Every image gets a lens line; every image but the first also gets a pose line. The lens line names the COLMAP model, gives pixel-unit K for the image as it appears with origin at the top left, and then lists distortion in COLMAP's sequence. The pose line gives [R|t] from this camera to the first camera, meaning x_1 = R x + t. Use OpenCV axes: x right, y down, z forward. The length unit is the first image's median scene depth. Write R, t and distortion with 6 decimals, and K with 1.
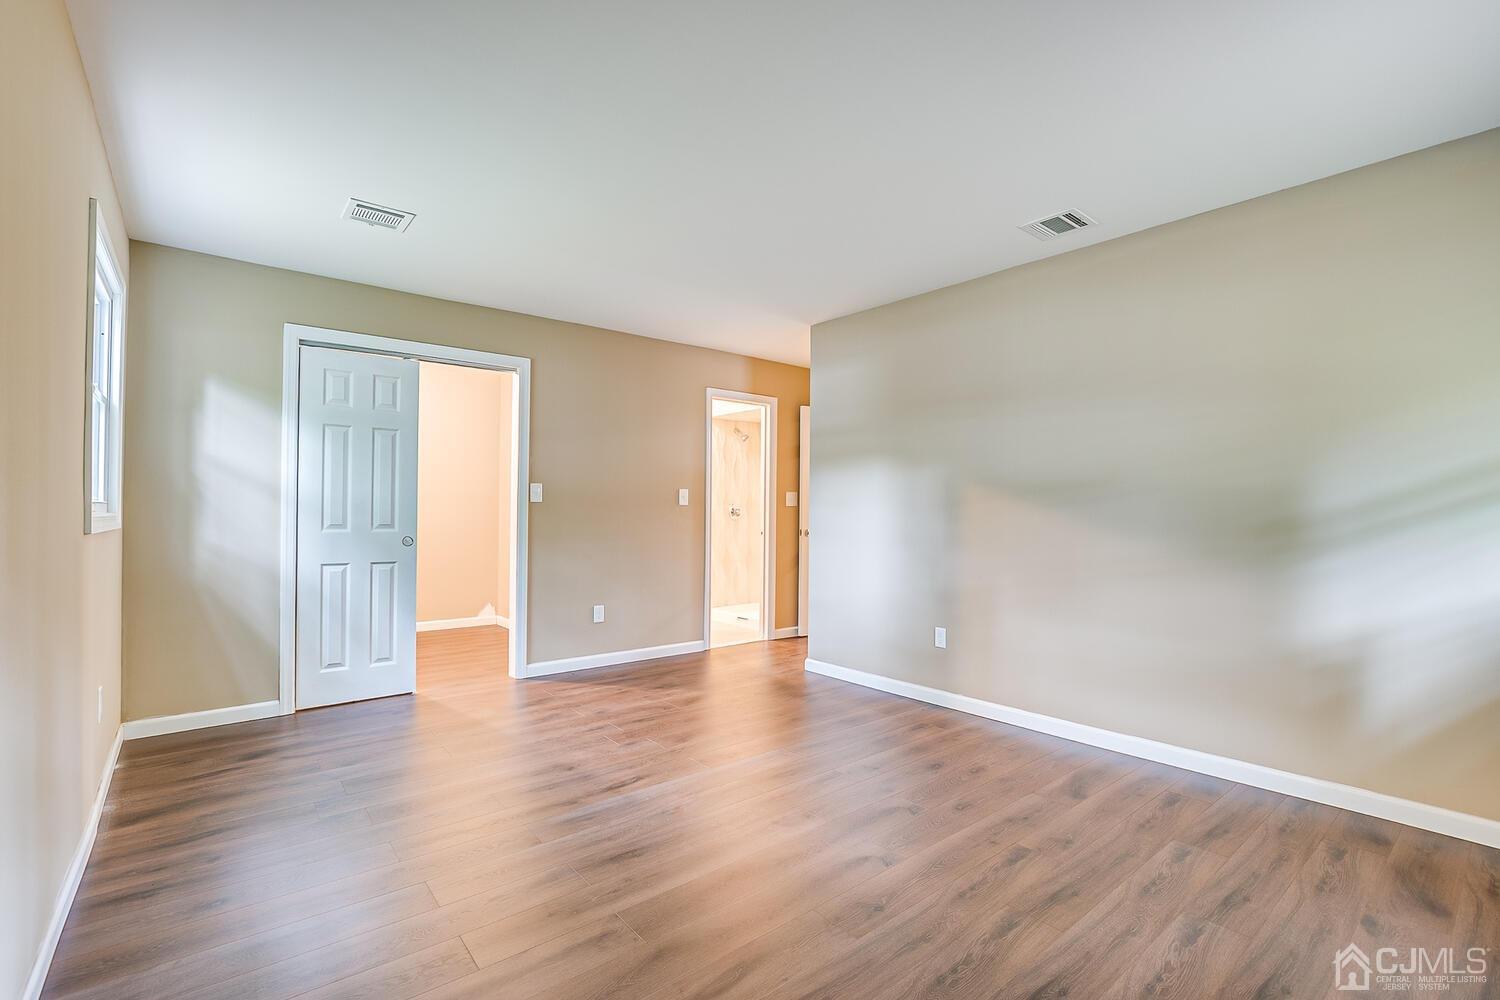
lens RADIAL K [[660.0, 0, 745.6], [0, 660.0, 510.1], [0, 0, 1]] dist [-0.024431, 0.003487]
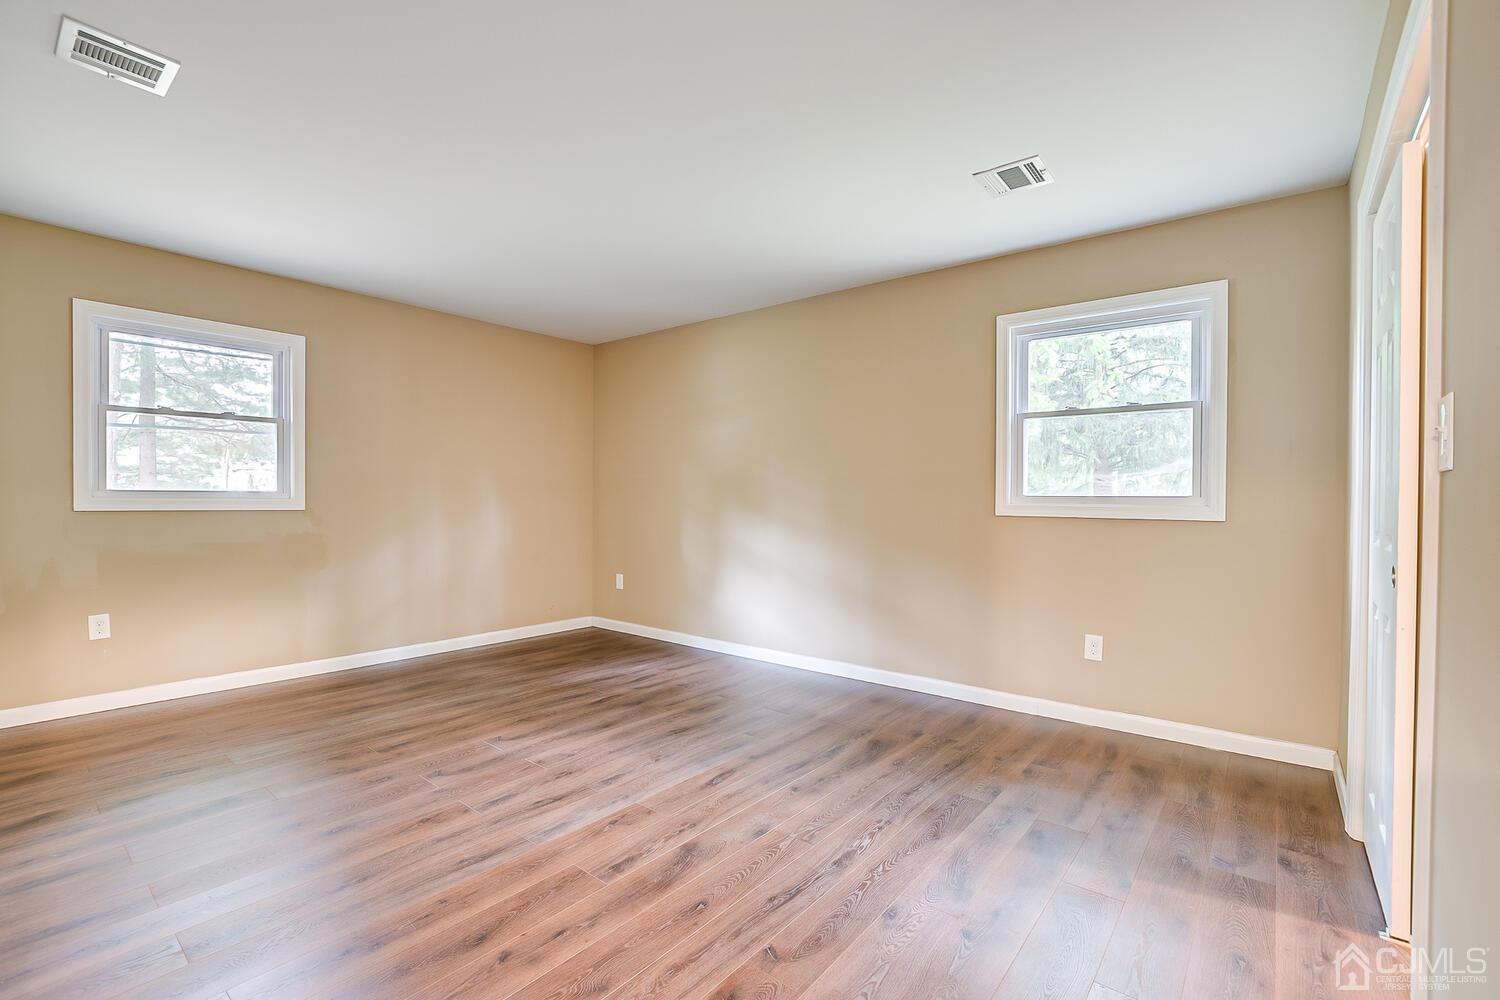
lens RADIAL K [[660.0, 0, 745.6], [0, 660.0, 510.1], [0, 0, 1]] dist [-0.024431, 0.003487]
pose [[-0.980099, -0.009424, -0.198284, -0.025866], [-0.011469, 0.999892, 0.009171, 0.011286], [0.198176, 0.011262, -0.980102, 2.217286]]
